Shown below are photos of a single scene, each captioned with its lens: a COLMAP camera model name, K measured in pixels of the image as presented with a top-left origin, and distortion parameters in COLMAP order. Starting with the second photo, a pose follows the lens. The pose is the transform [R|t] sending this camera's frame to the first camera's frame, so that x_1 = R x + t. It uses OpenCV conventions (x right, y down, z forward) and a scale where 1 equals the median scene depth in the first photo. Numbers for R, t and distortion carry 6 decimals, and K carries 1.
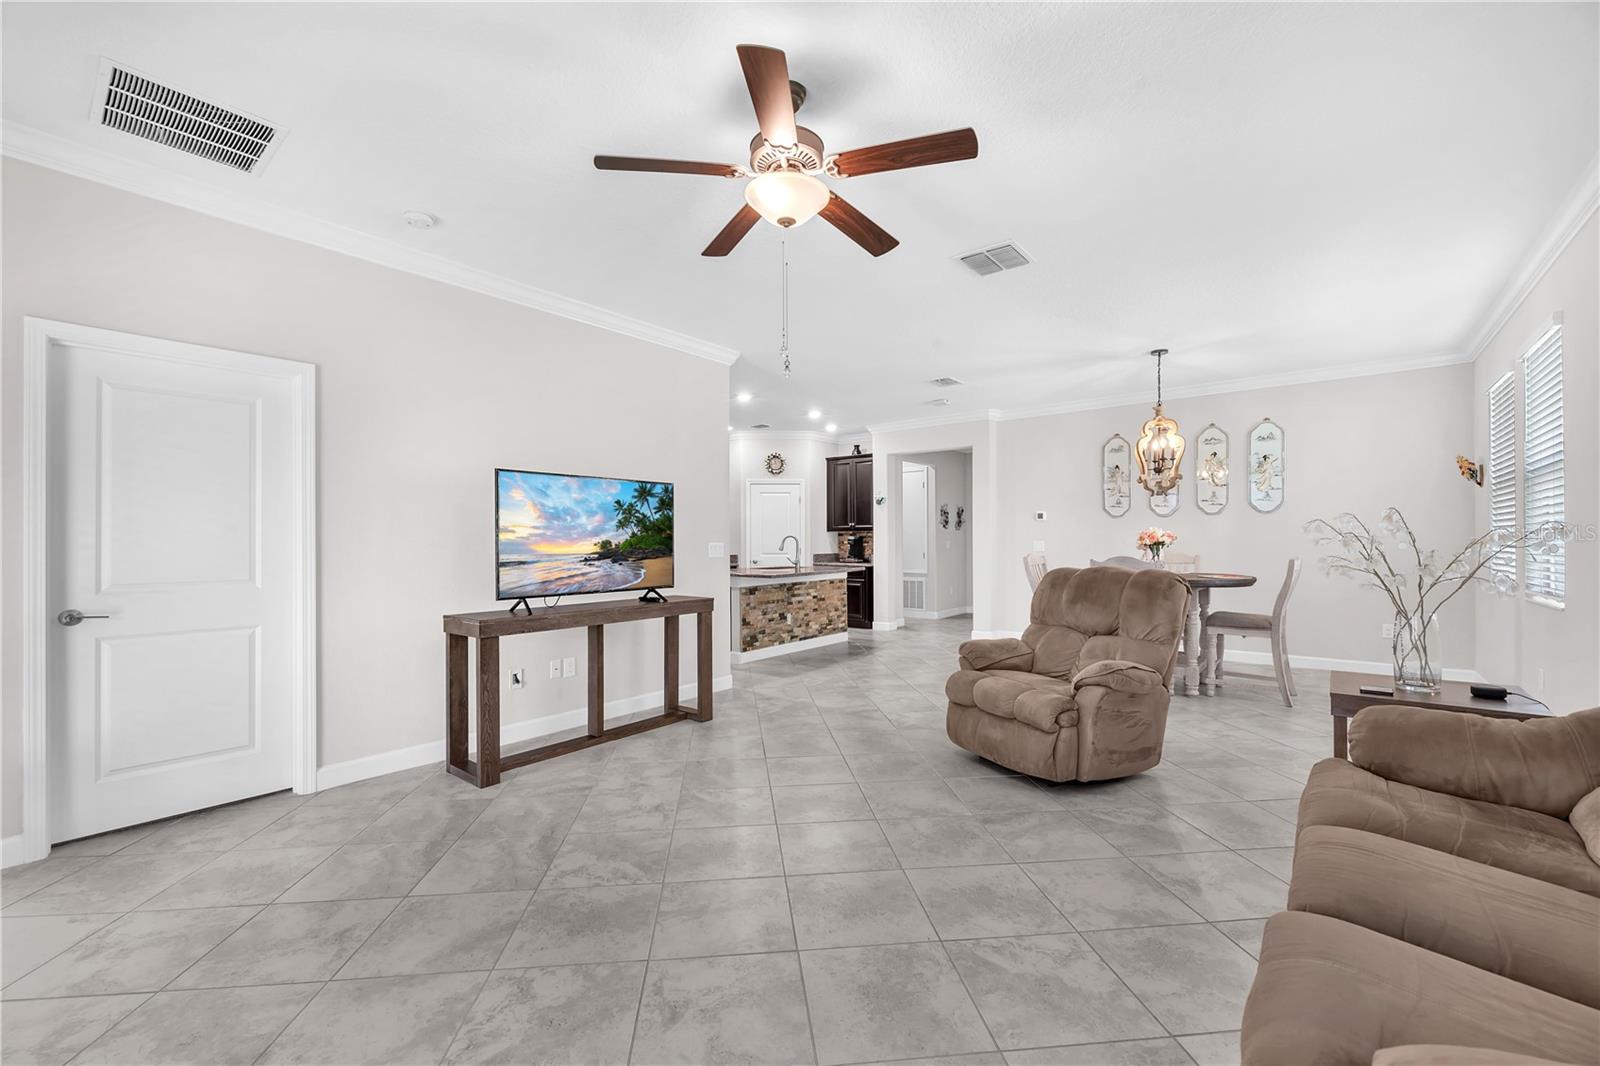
lens RADIAL K [[658.0, 0, 795.9], [0, 658.0, 535.3], [0, 0, 1]] dist [-0.001388, 0.000190]
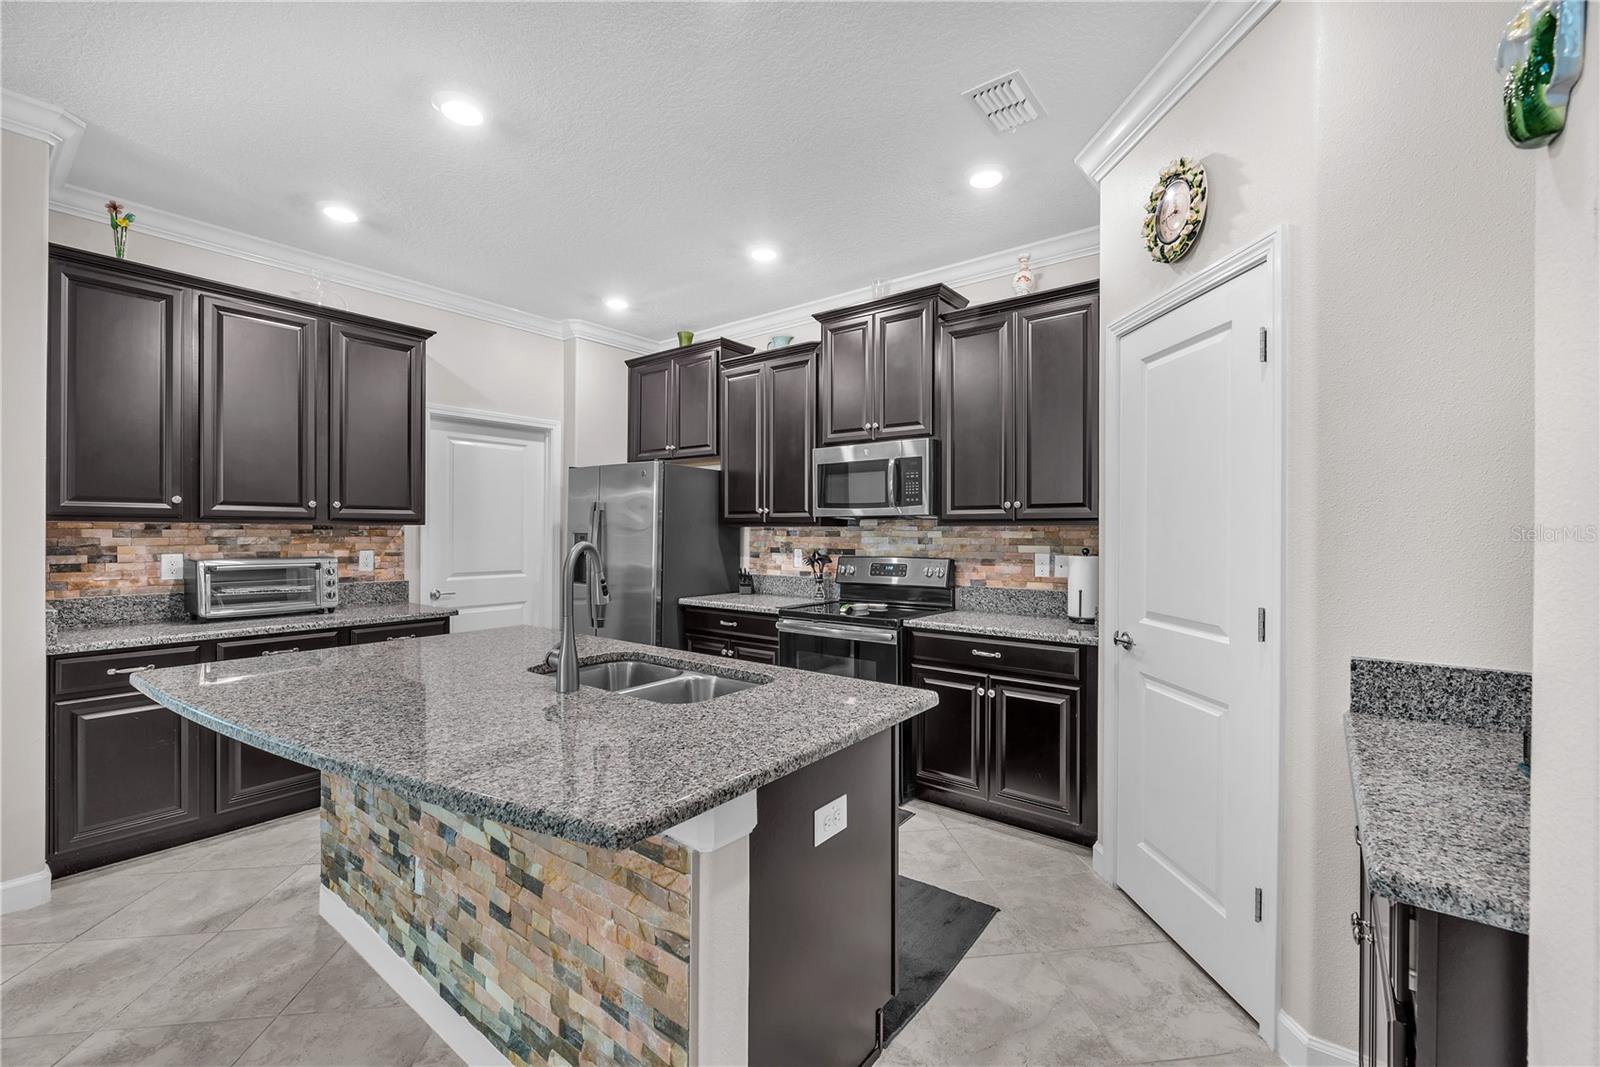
lens RADIAL K [[661.5, 0, 802.0], [0, 661.5, 532.4], [0, 0, 1]] dist [0.000022, 0.000027]
pose [[0.019976, 0.003340, -0.999795, 0.245745], [0.005773, 0.999977, 0.003456, -0.004490], [0.999784, -0.005841, 0.019956, 1.138497]]
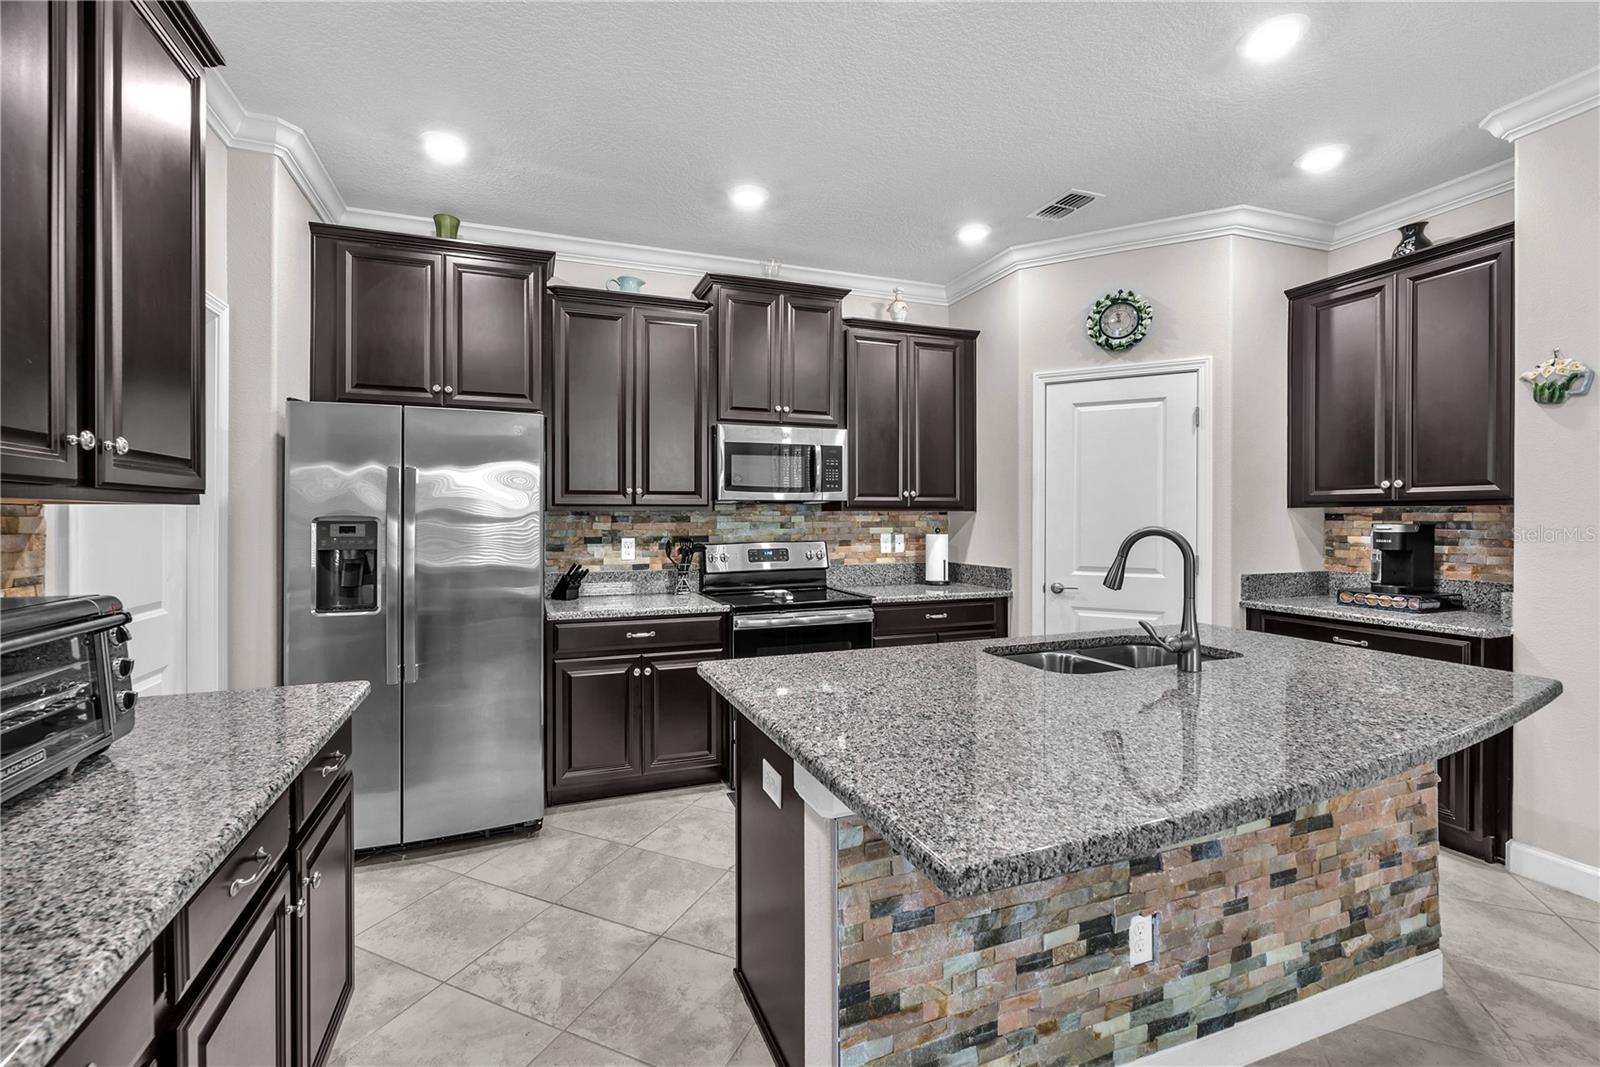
lens RADIAL K [[682.5, 0, 778.0], [0, 682.5, 526.0], [0, 0, 1]] dist [-0.002696, -0.000129]
pose [[0.860194, 0.007345, -0.509913, -0.000186], [0.004359, 0.999754, 0.021754, -0.006961], [0.509948, -0.020935, 0.859951, 0.759342]]
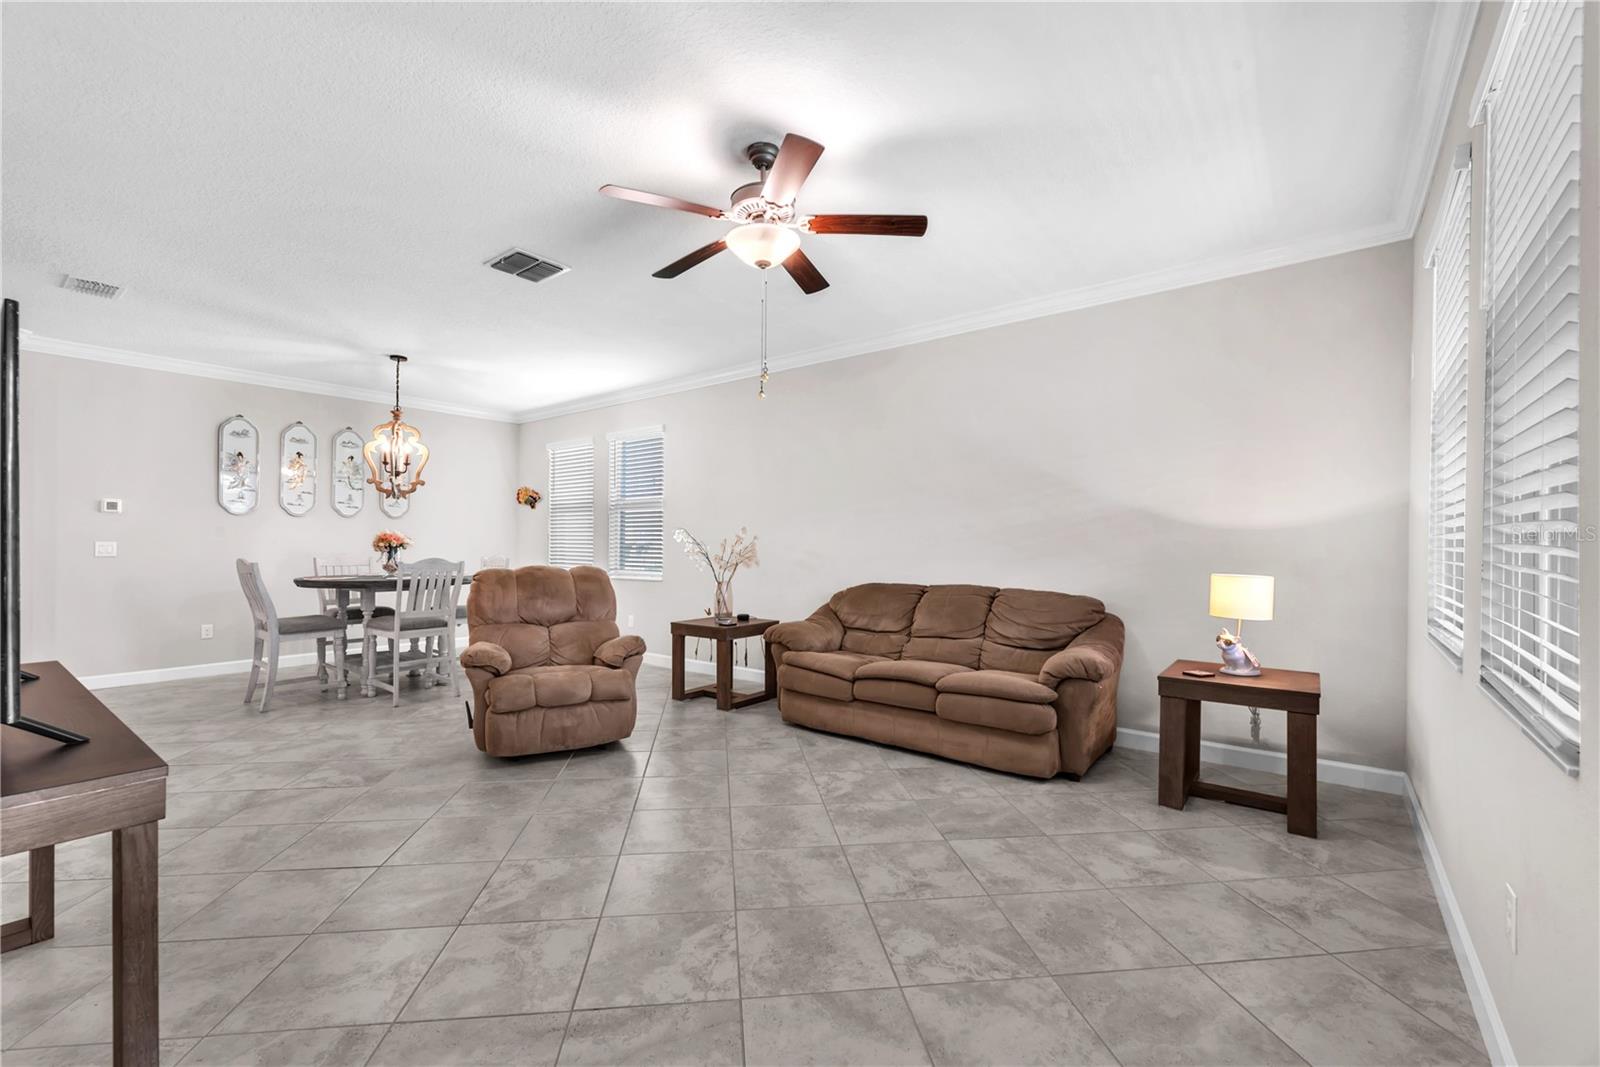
lens RADIAL K [[674.4, 0, 787.6], [0, 674.4, 541.4], [0, 0, 1]] dist [-0.000752, 0.000245]
pose [[-0.009741, 0.007028, 0.999928, -0.378212], [-0.013038, 0.999889, -0.007154, 0.004272], [-0.999868, -0.013106, -0.009649, 0.307763]]
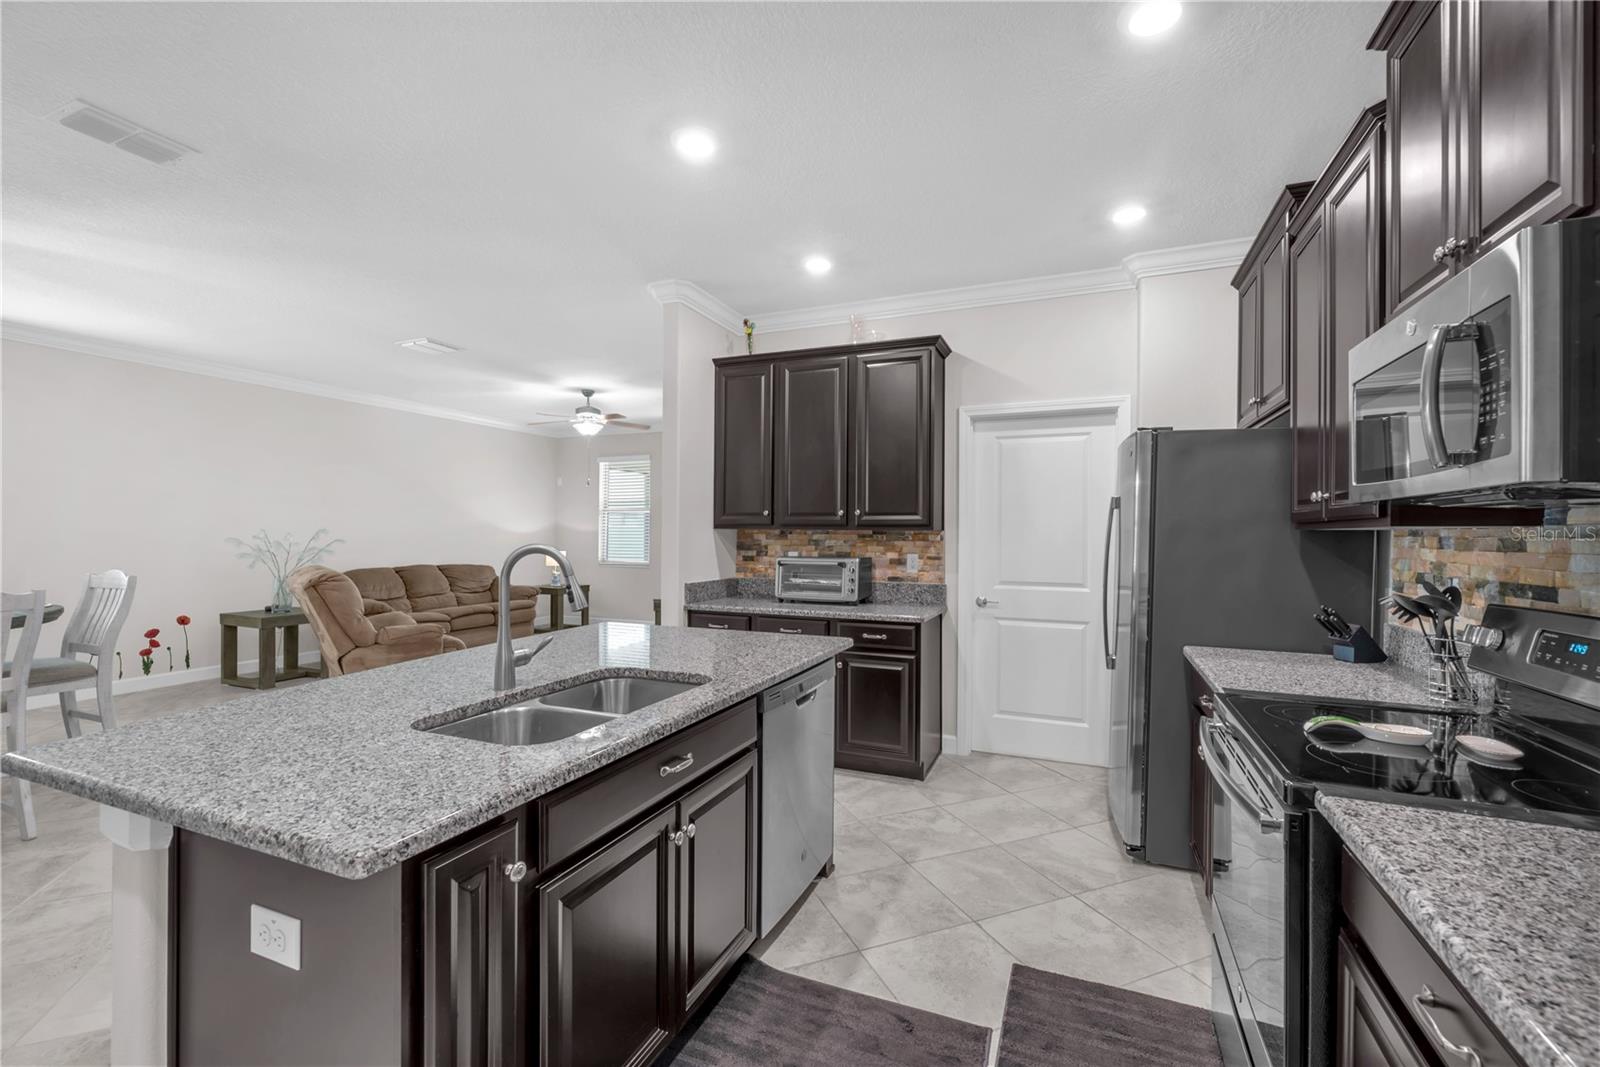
lens RADIAL K [[669.0, 0, 810.6], [0, 669.0, 534.6], [0, 0, 1]] dist [-0.000499, 0.000353]
pose [[-0.958398, -0.002888, -0.285421, -0.035137], [-0.001127, 0.999979, -0.006334, -0.002987], [0.285434, -0.005749, -0.958381, 1.331145]]
